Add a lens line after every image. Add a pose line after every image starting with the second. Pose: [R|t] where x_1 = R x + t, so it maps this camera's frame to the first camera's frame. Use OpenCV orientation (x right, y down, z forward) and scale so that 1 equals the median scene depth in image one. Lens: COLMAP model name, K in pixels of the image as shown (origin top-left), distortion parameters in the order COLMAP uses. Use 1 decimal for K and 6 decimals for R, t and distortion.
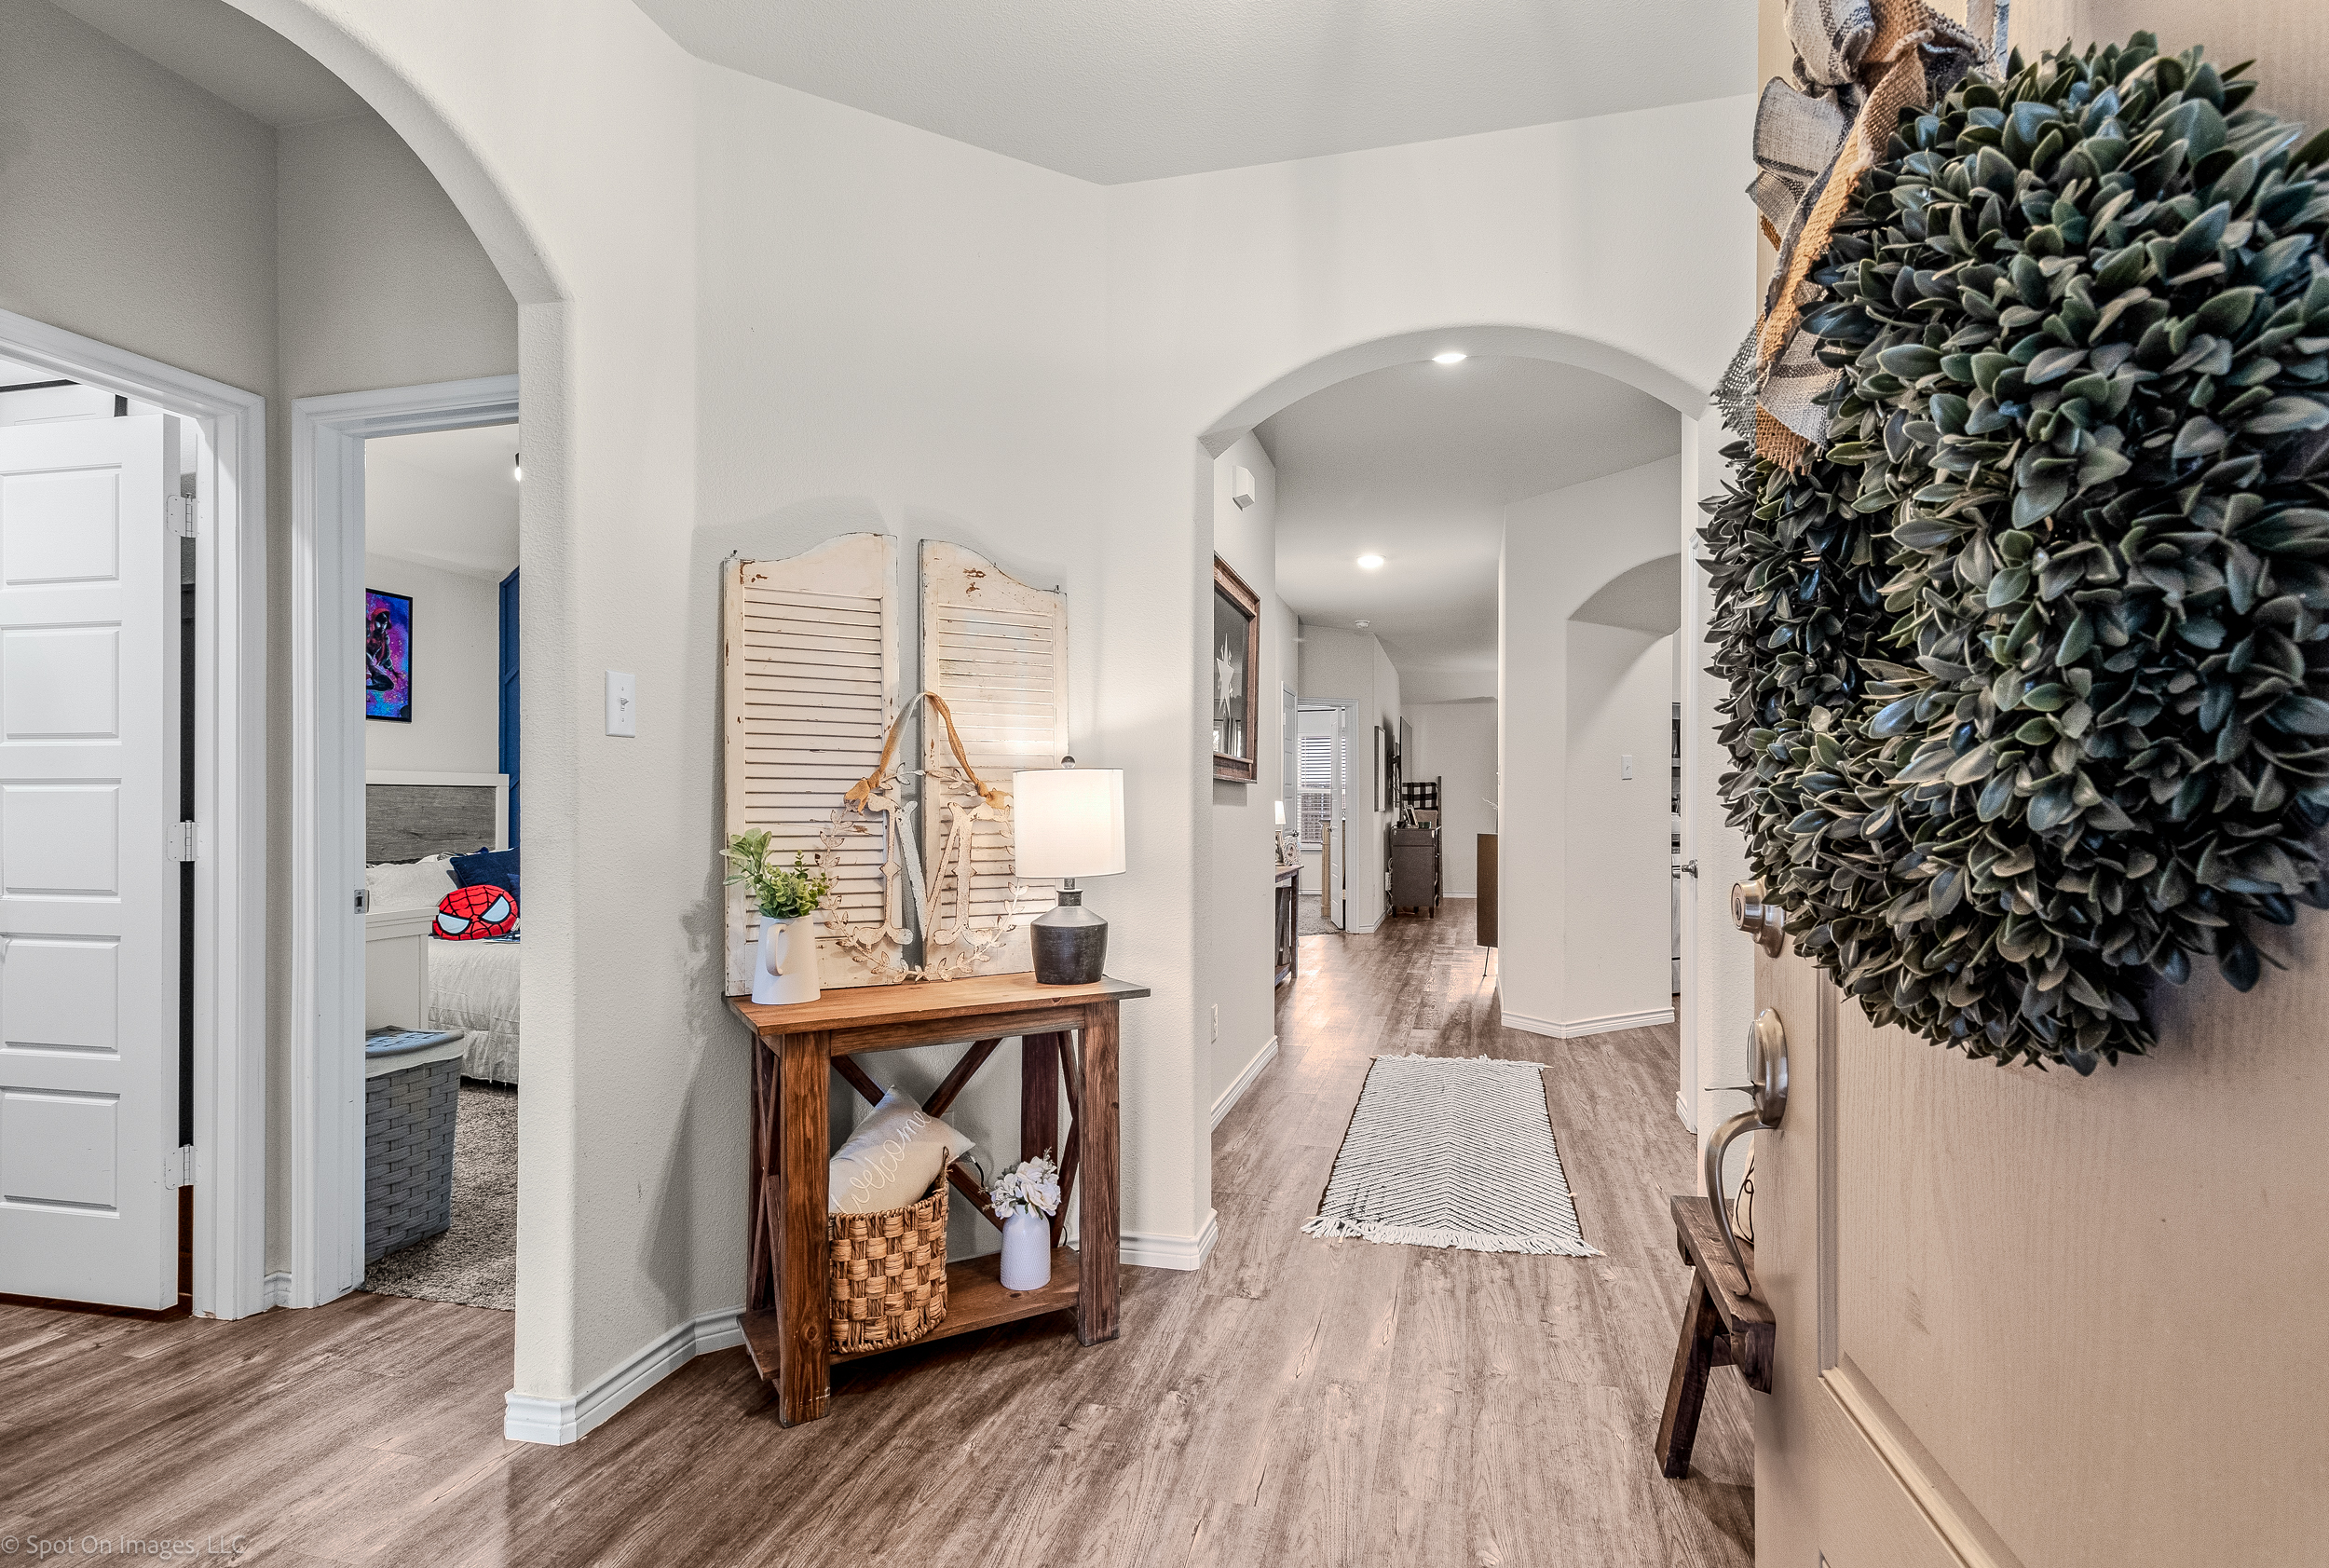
lens RADIAL K [[1093.1, 0, 1158.0], [0, 1093.1, 800.3], [0, 0, 1]] dist [0.004712, -0.000477]
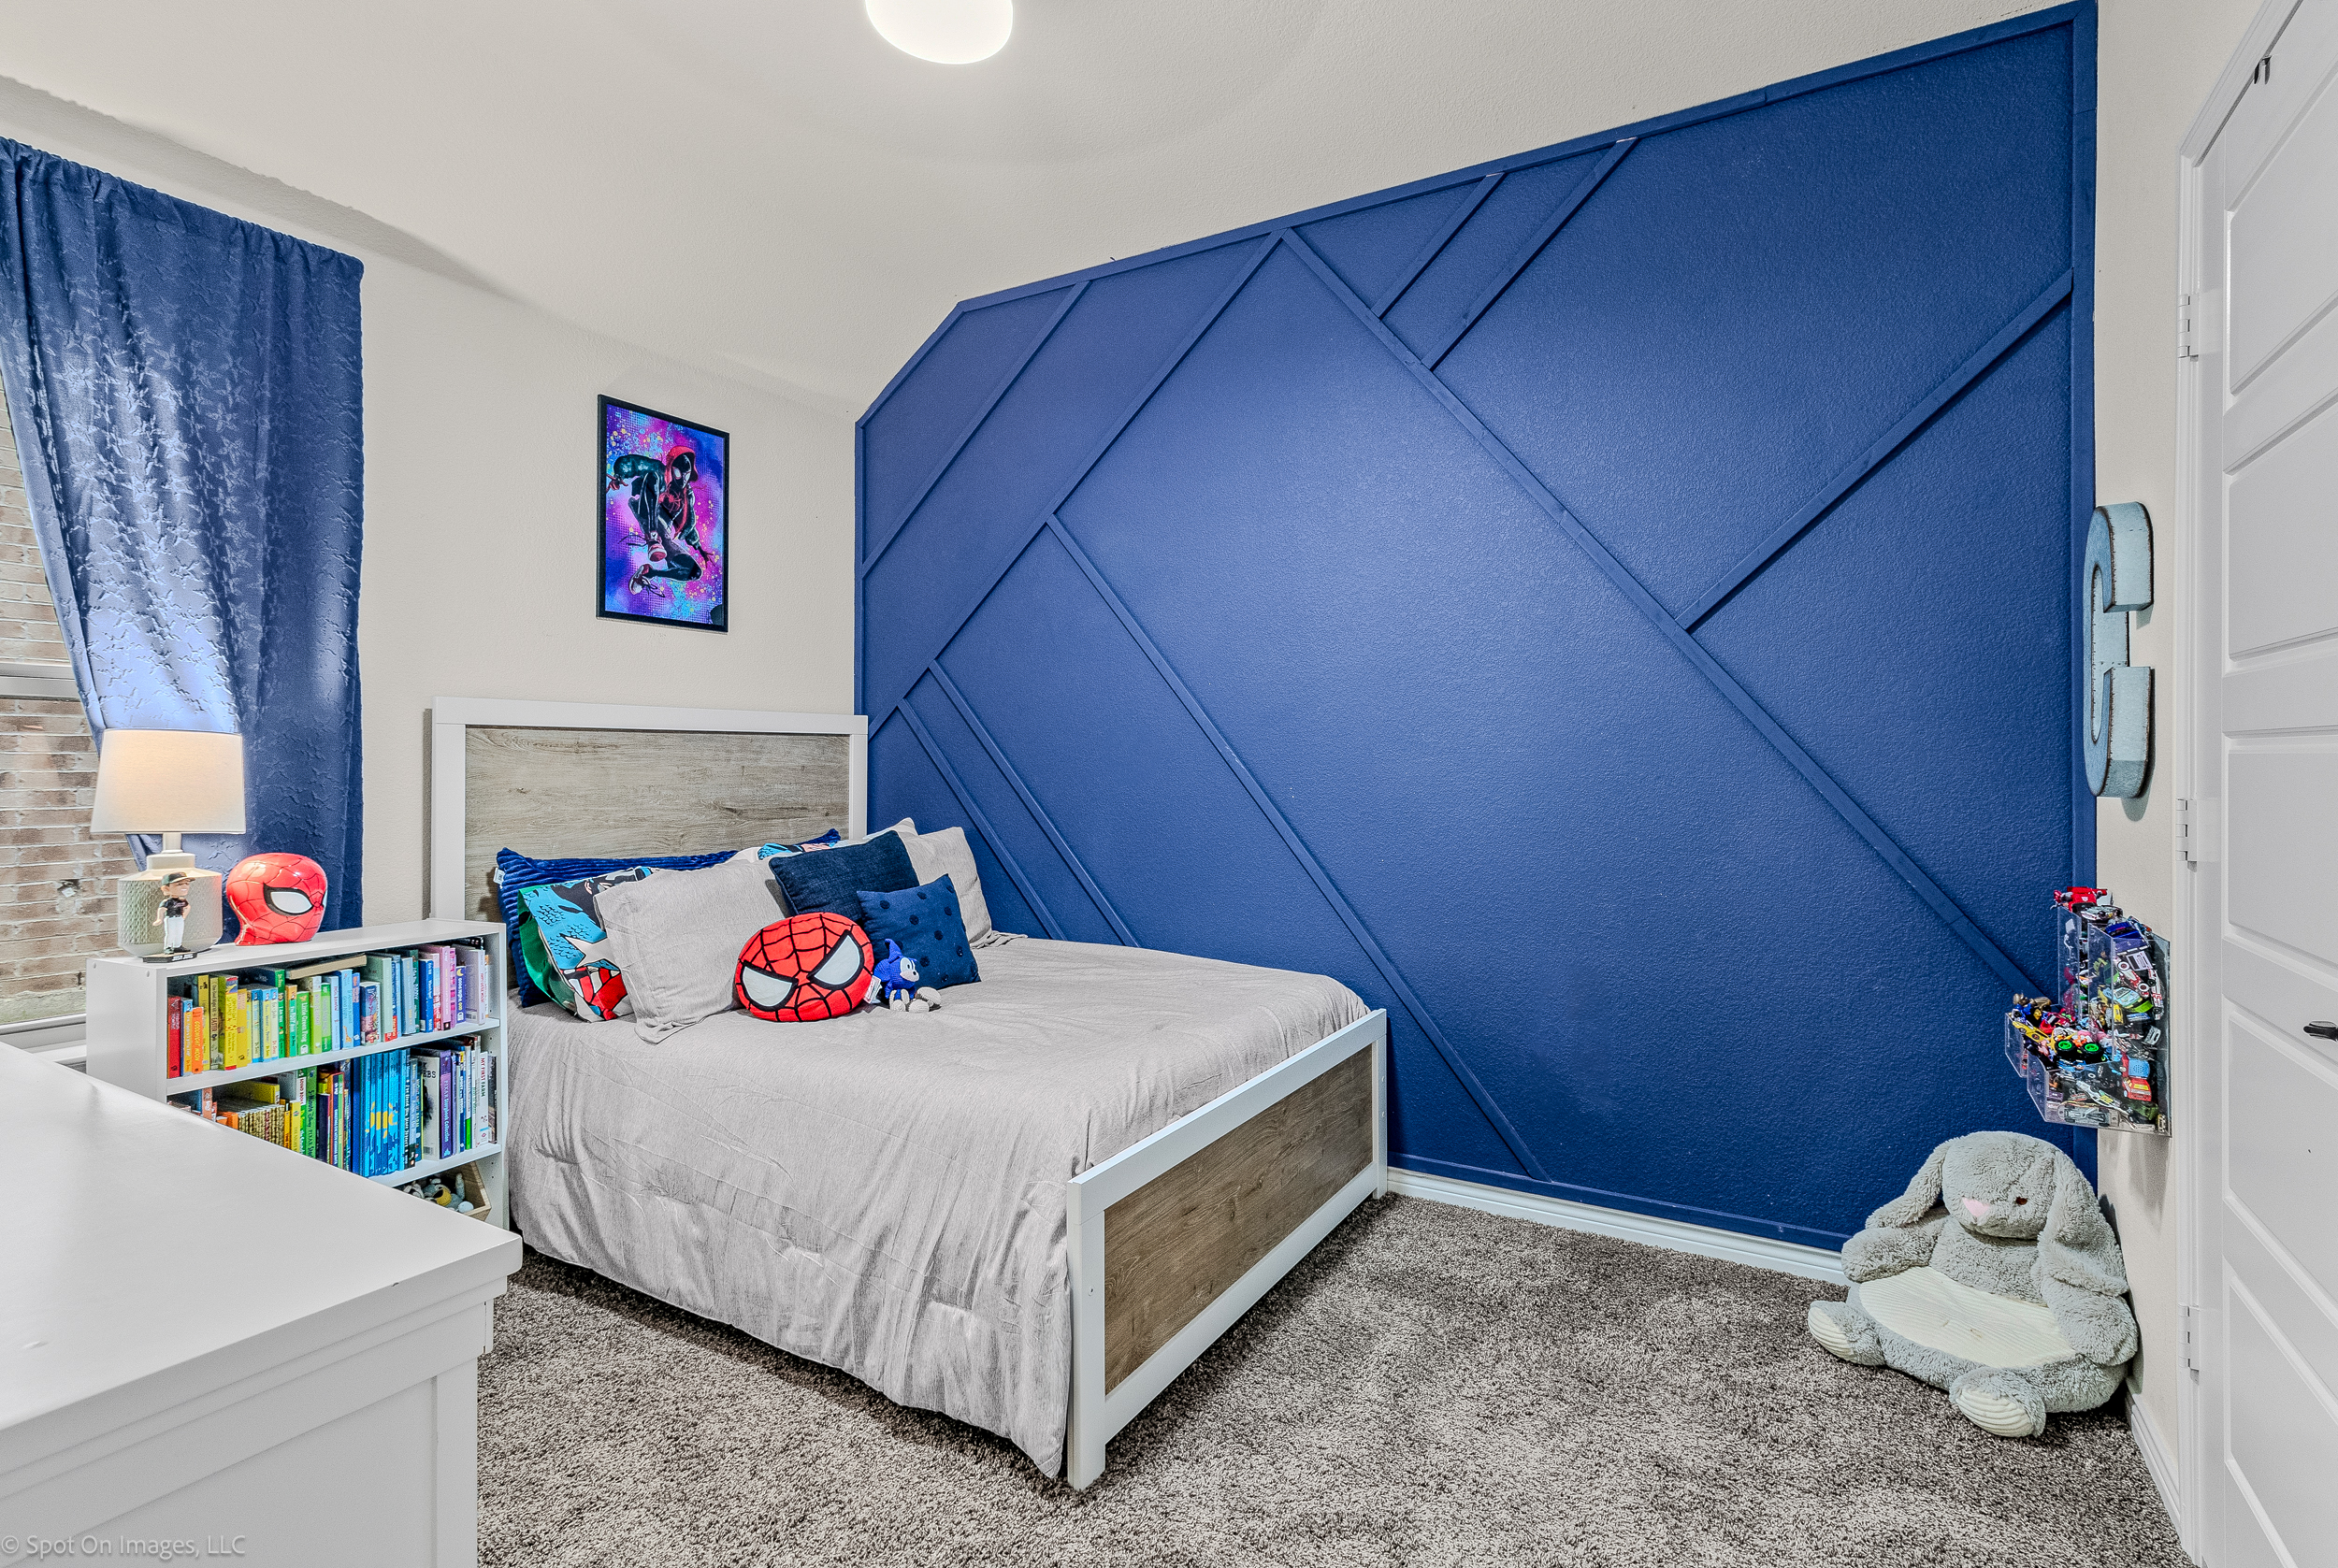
lens RADIAL K [[1097.2, 0, 1173.6], [0, 1097.2, 763.5], [0, 0, 1]] dist [0.004712, -0.000477]
pose [[0.961019, 0.004694, -0.276442, -0.271640], [-0.001618, 0.999934, 0.011352, -0.003597], [0.276477, -0.010463, 0.960964, 0.482271]]
